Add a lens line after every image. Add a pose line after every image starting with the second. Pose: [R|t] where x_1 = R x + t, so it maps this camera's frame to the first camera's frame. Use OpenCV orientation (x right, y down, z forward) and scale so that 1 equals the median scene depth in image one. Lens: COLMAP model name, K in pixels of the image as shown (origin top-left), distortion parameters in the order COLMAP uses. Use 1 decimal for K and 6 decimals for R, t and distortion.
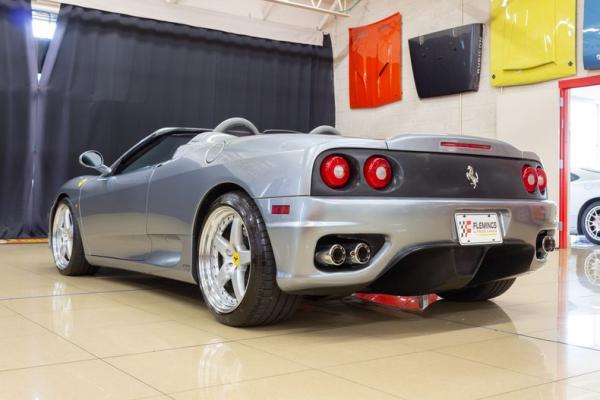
lens RADIAL K [[687.3, 0, 300.0], [0, 687.3, 200.0], [0, 0, 1]] dist [-0.018035, -0.016469]
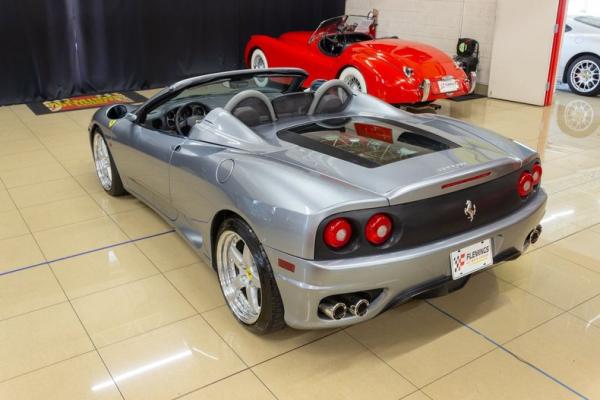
lens RADIAL K [[561.6, 0, 300.0], [0, 561.6, 200.0], [0, 0, 1]] dist [-0.009113, 0.000229]
pose [[0.999365, -0.005742, -0.035176, 0.019479], [0.018086, 0.932130, 0.361671, -0.319958], [0.030711, -0.362078, 0.931642, 0.177358]]
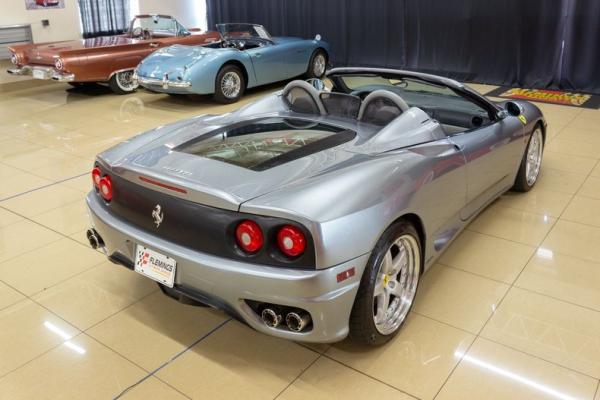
lens RADIAL K [[537.8, 0, 314.6], [0, 537.8, 132.9], [0, 0, 1]] dist [-0.014283, -0.007985]
pose [[0.323235, 0.238965, -0.915650, 0.909269], [0.011325, 0.966545, 0.256245, -0.314302], [0.946251, -0.093197, 0.309715, 0.868206]]
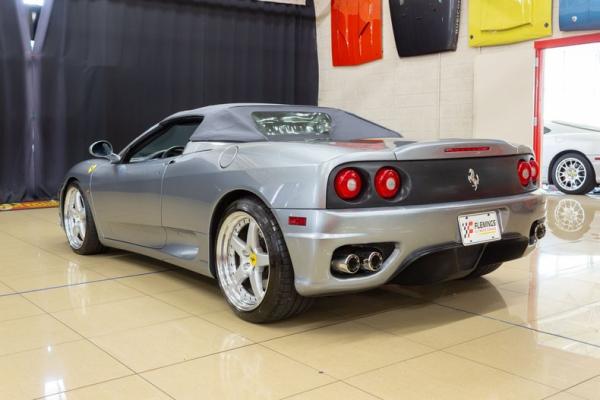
lens RADIAL K [[640.0, 0, 300.0], [0, 640.0, 200.0], [0, 0, 1]] dist [0.035824, -0.006977]
pose [[0.999245, -0.025007, 0.029726, -0.042699], [0.021995, 0.994977, 0.097660, -0.092555], [-0.032019, -0.096933, 0.994776, 0.012977]]
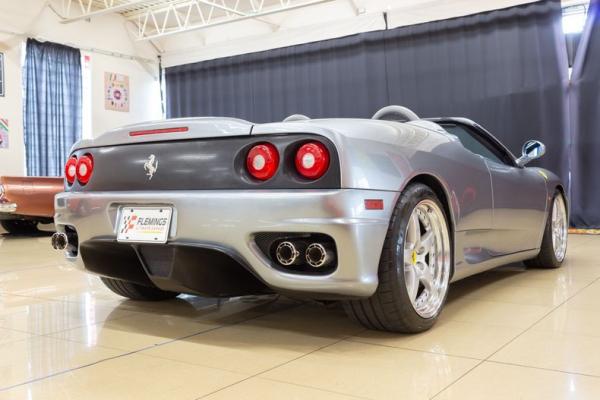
lens RADIAL K [[622.8, 0, 300.0], [0, 622.8, 200.0], [0, 0, 1]] dist [0.016240, 0.003026]
pose [[0.355208, 0.000089, -0.934787, 0.947279], [0.012882, 0.999905, 0.004990, 0.007014], [0.934698, -0.013815, 0.355173, 0.787174]]
